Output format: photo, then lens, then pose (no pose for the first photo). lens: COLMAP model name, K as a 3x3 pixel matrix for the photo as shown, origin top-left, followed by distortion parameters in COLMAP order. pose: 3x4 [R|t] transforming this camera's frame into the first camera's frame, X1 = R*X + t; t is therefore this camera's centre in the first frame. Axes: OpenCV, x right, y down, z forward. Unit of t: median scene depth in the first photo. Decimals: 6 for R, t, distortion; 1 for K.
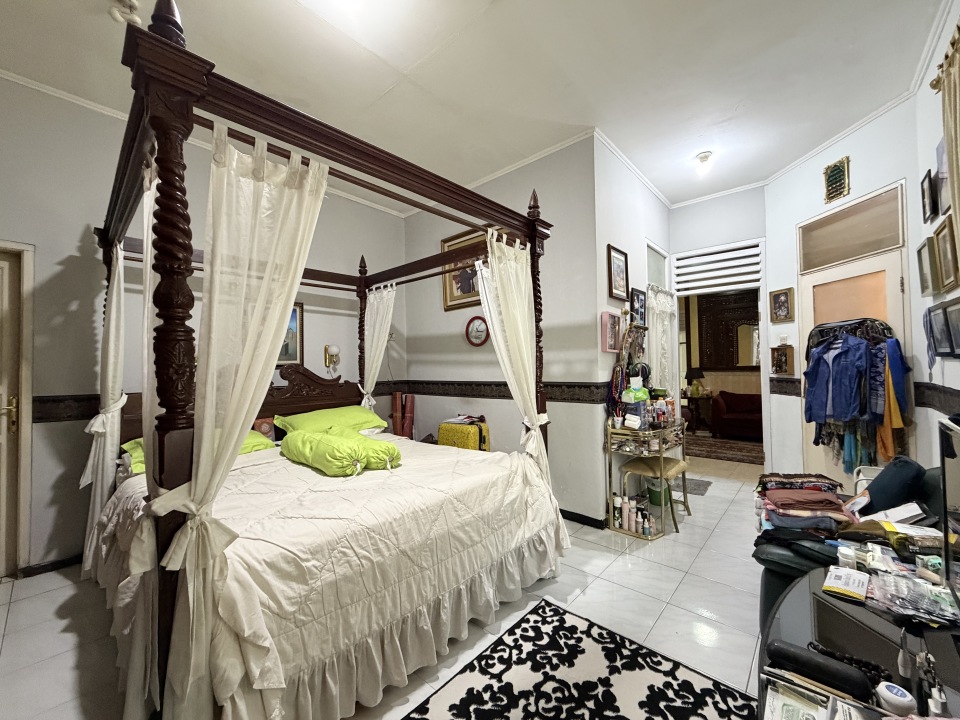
lens RADIAL K [[381.9, 0, 477.3], [0, 381.9, 357.6], [0, 0, 1]] dist [0.000416, -0.000050]
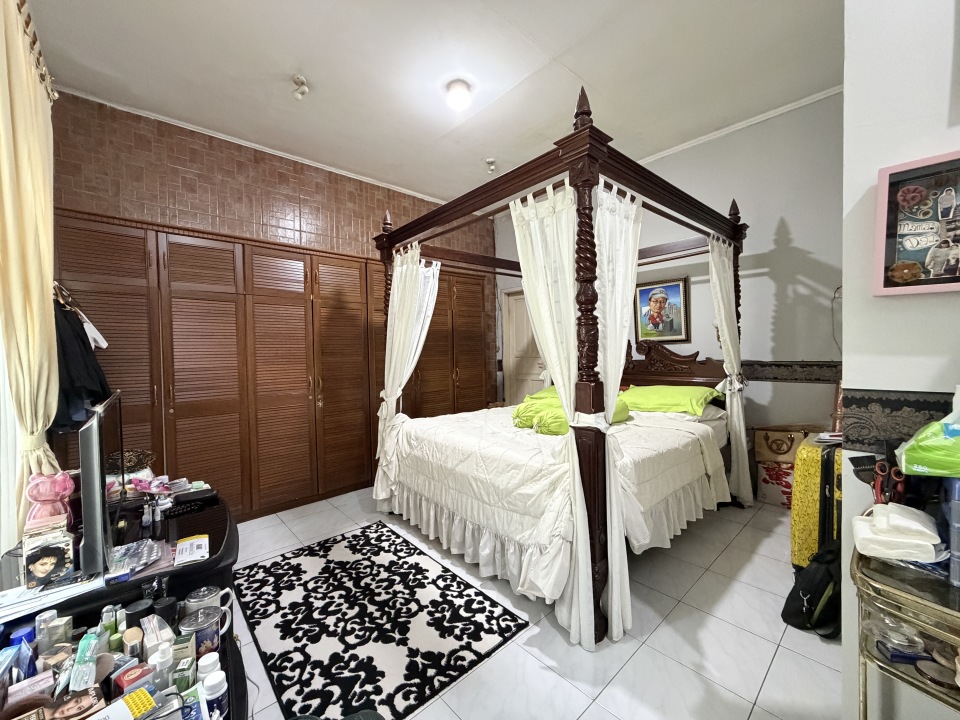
lens RADIAL K [[381.9, 0, 477.4], [0, 381.9, 356.7], [0, 0, 1]] dist [0.000416, -0.000050]
pose [[-0.101965, 0.037499, -0.994081, 1.231594], [0.042032, 0.998559, 0.033357, 0.014961], [0.993900, -0.038382, -0.103394, 1.227148]]
